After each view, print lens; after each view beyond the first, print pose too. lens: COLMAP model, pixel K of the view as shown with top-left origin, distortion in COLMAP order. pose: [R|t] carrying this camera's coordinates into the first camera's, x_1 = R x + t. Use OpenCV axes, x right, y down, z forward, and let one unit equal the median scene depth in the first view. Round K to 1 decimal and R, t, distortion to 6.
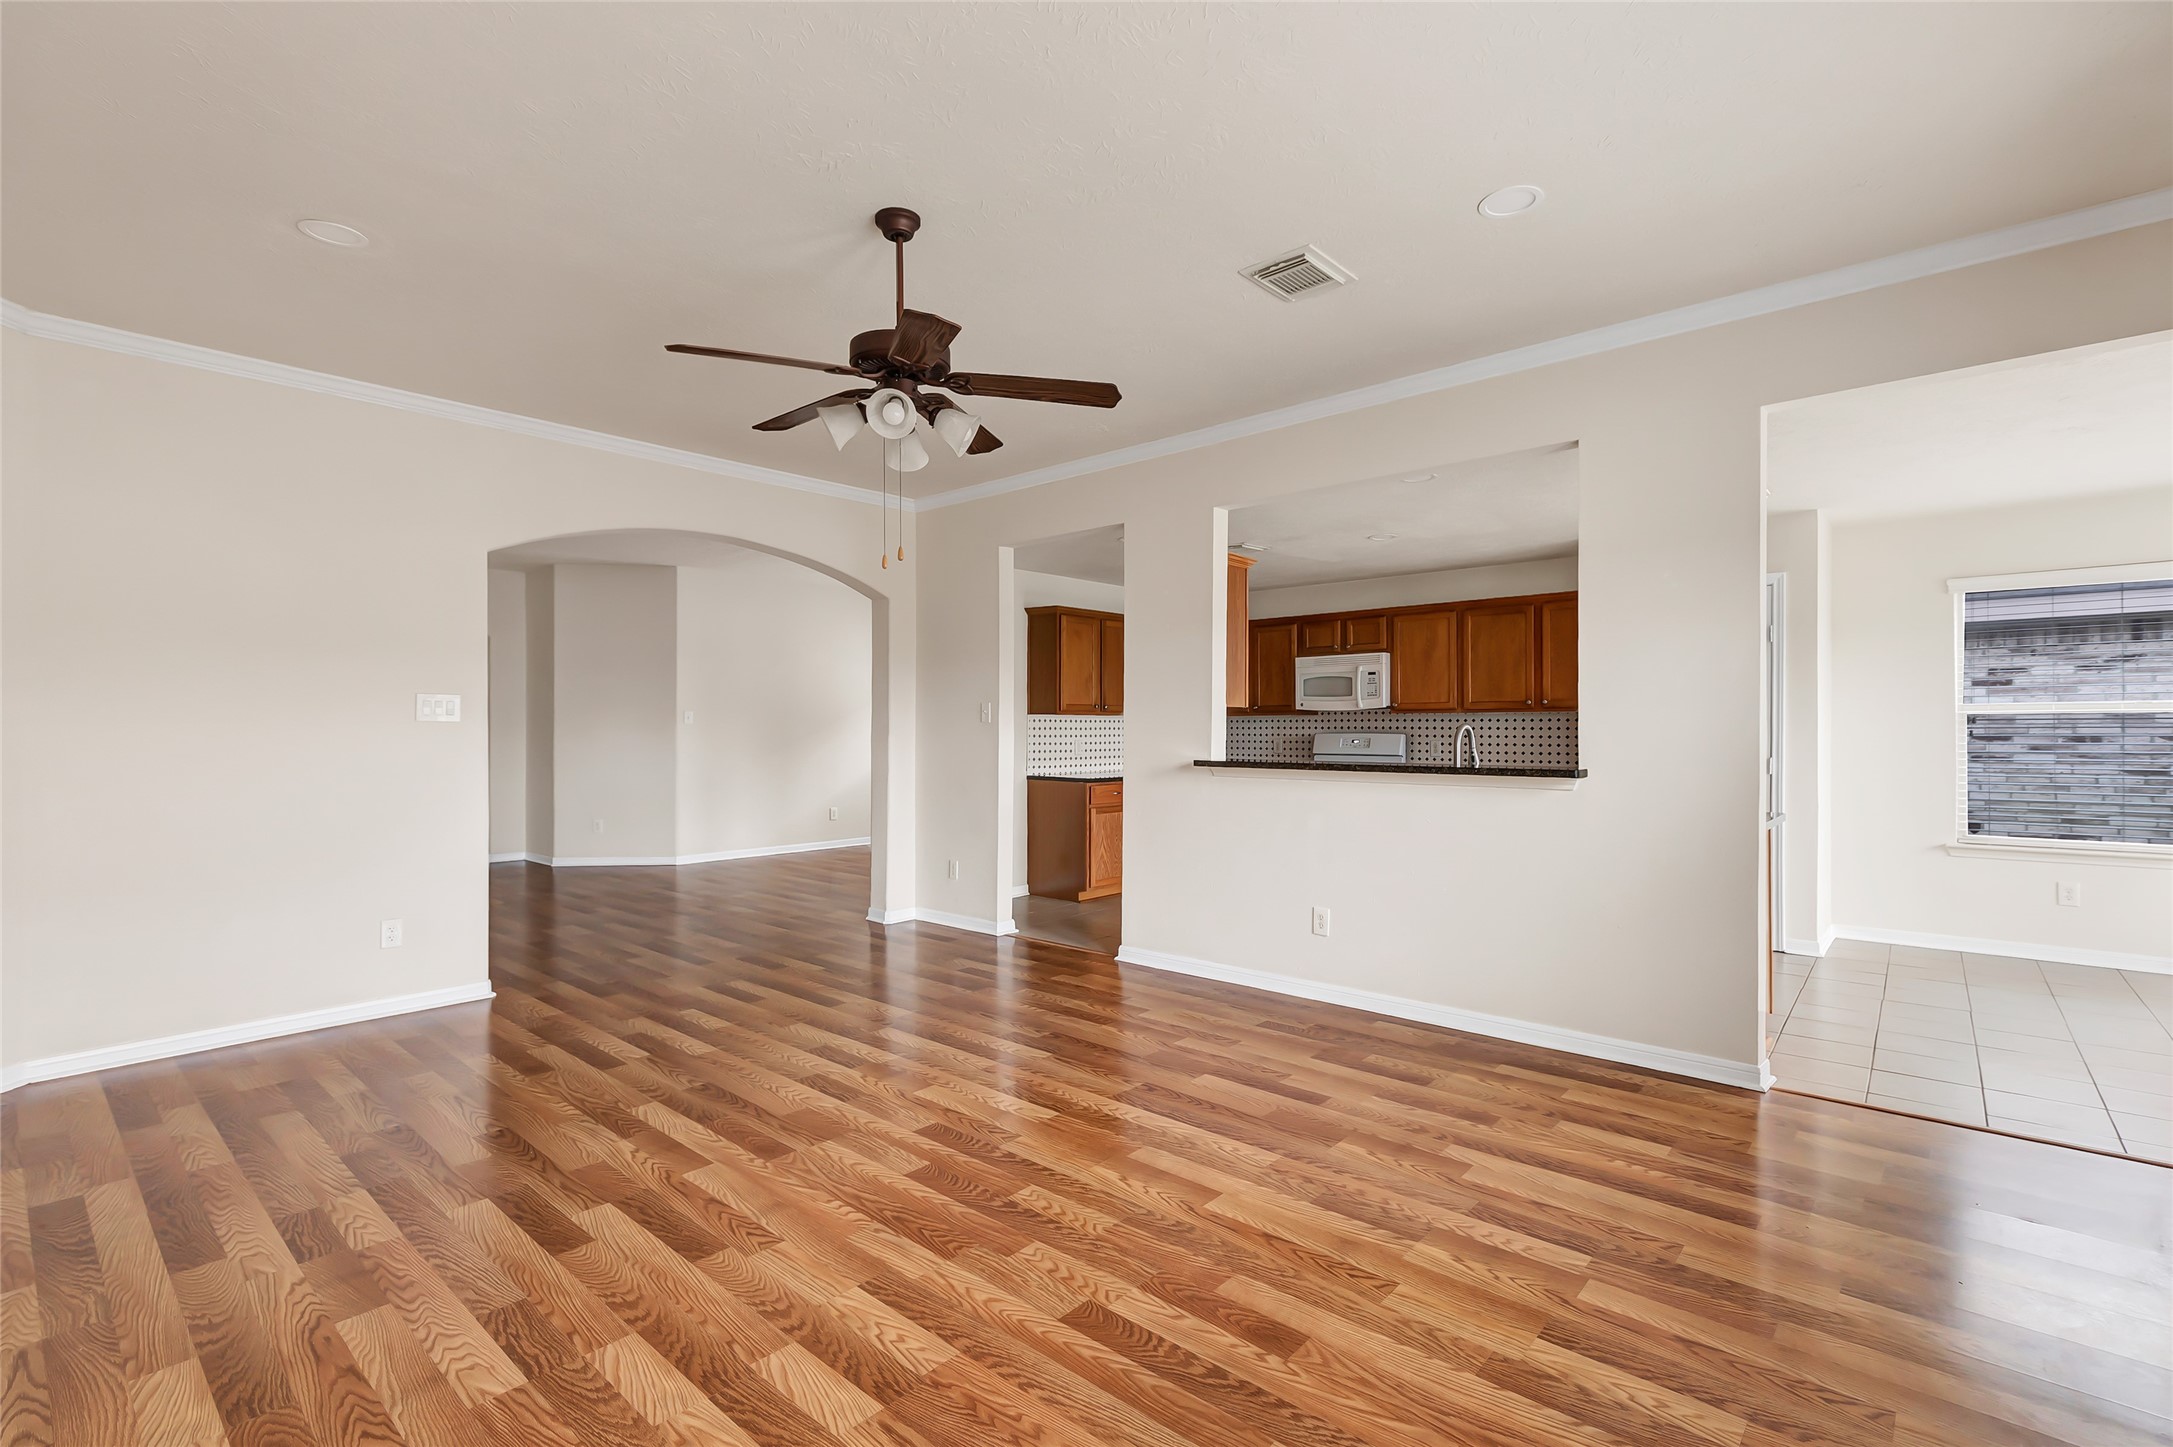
lens RADIAL K [[986.3, 0, 1091.7], [0, 986.3, 729.1], [0, 0, 1]] dist [0.014720, -0.000738]
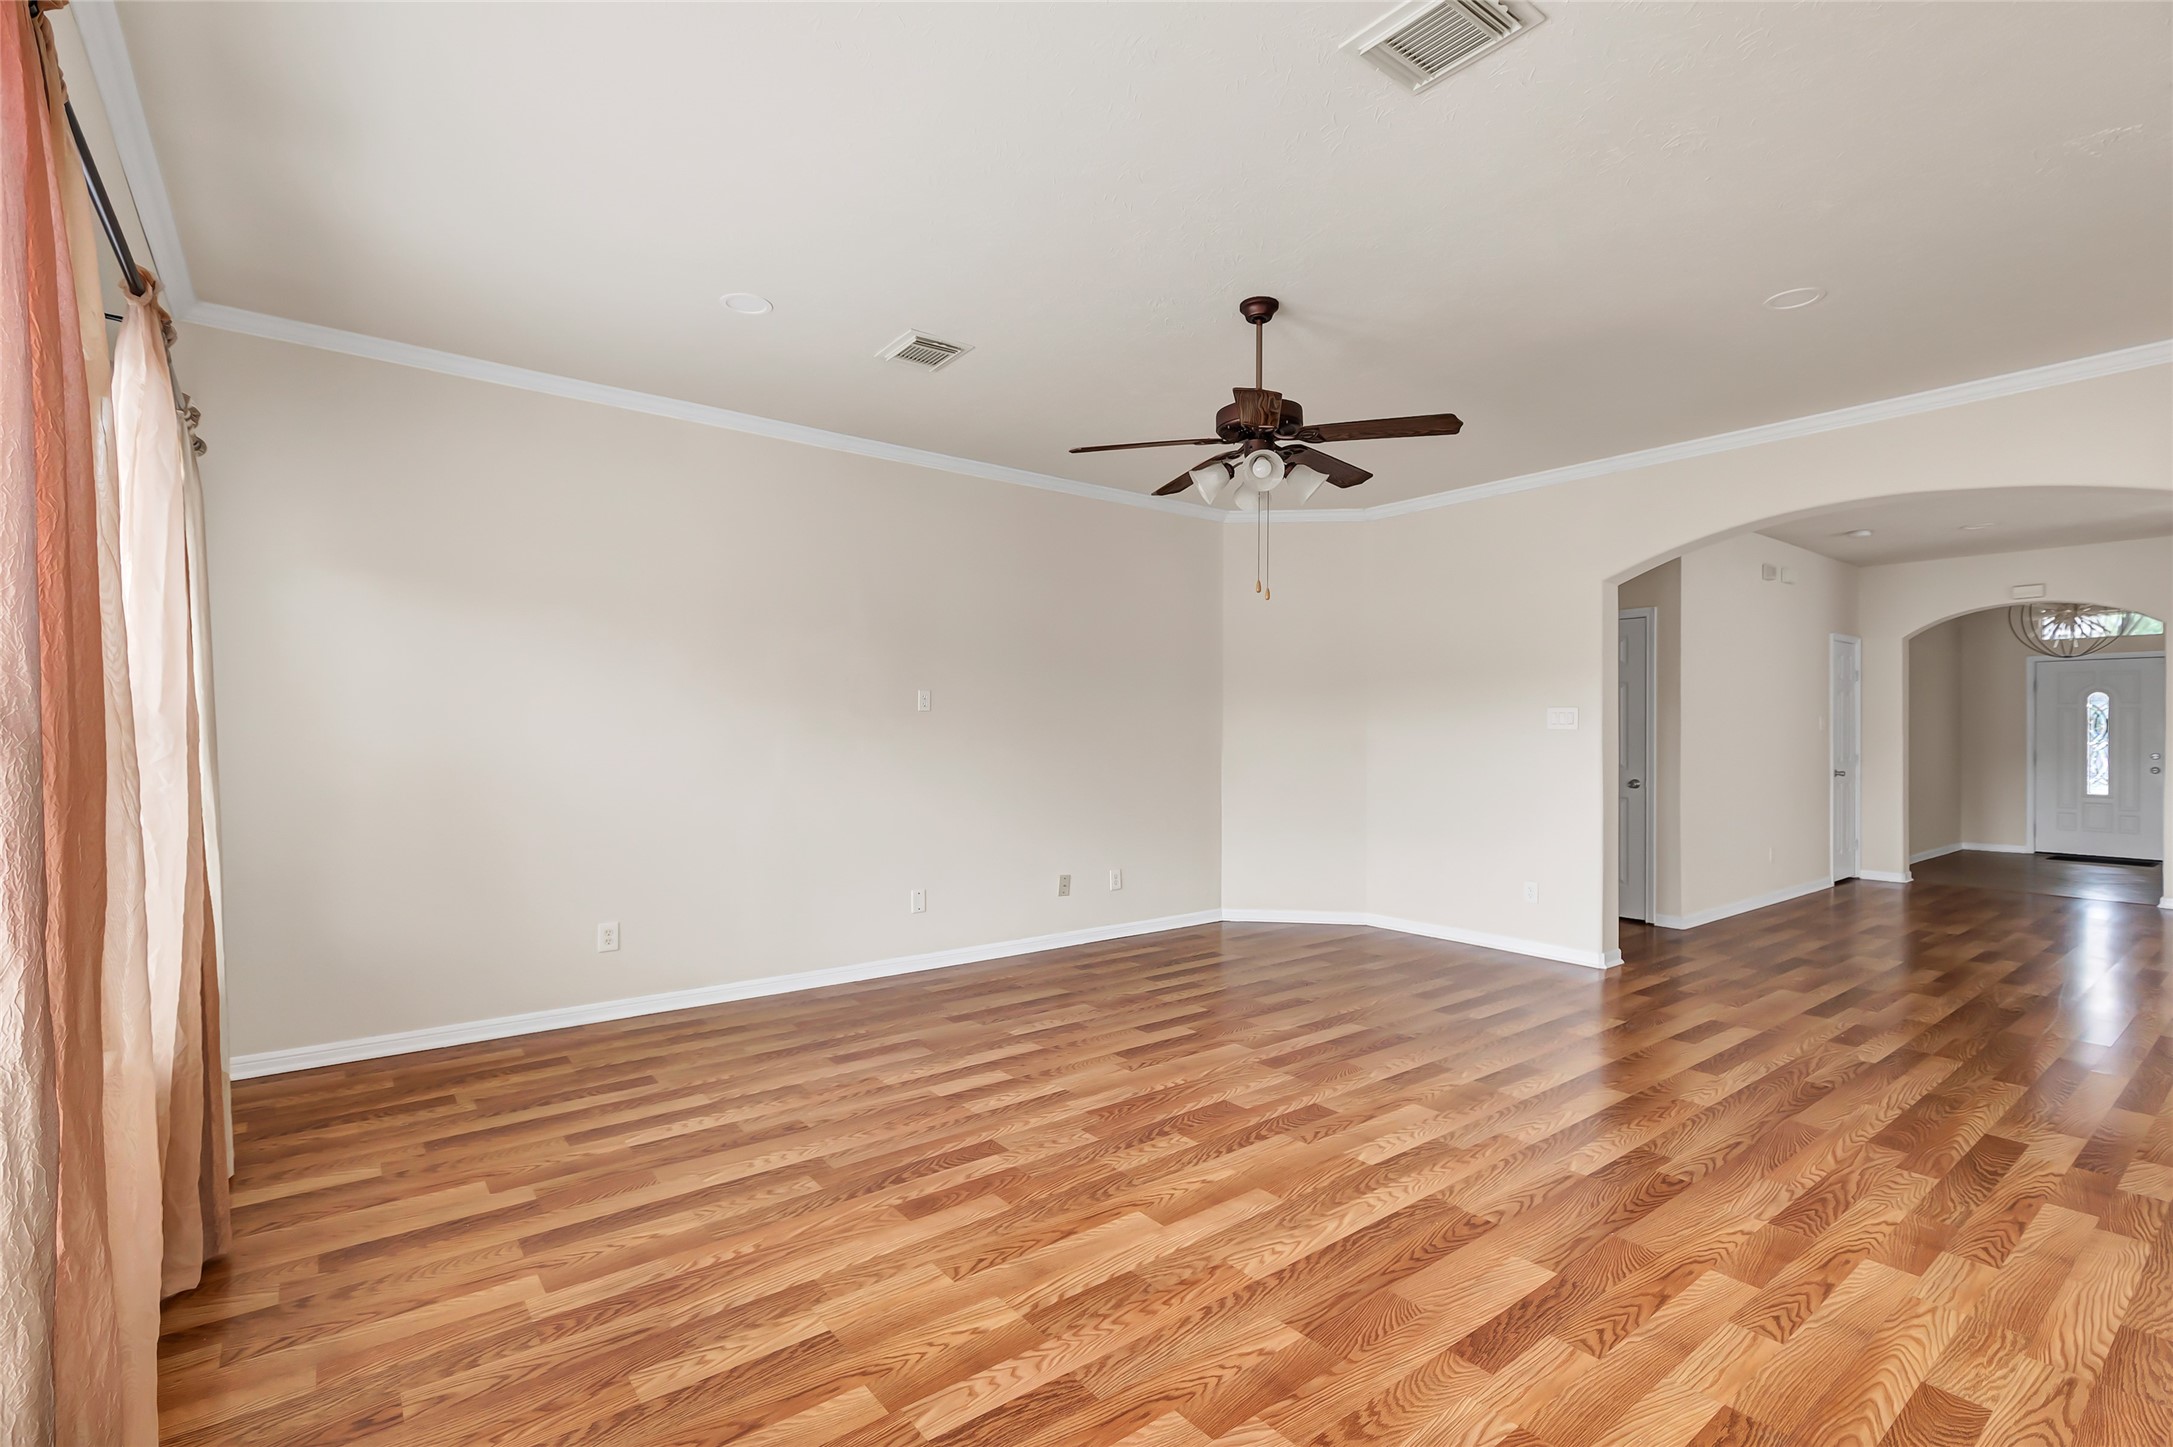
lens RADIAL K [[986.3, 0, 1091.7], [0, 986.3, 729.1], [0, 0, 1]] dist [0.014720, -0.000738]
pose [[-0.169846, -0.002440, -0.985468, 0.878599], [-0.006968, 0.999975, -0.001275, 0.004698], [0.985446, 0.006650, -0.169859, 0.902336]]
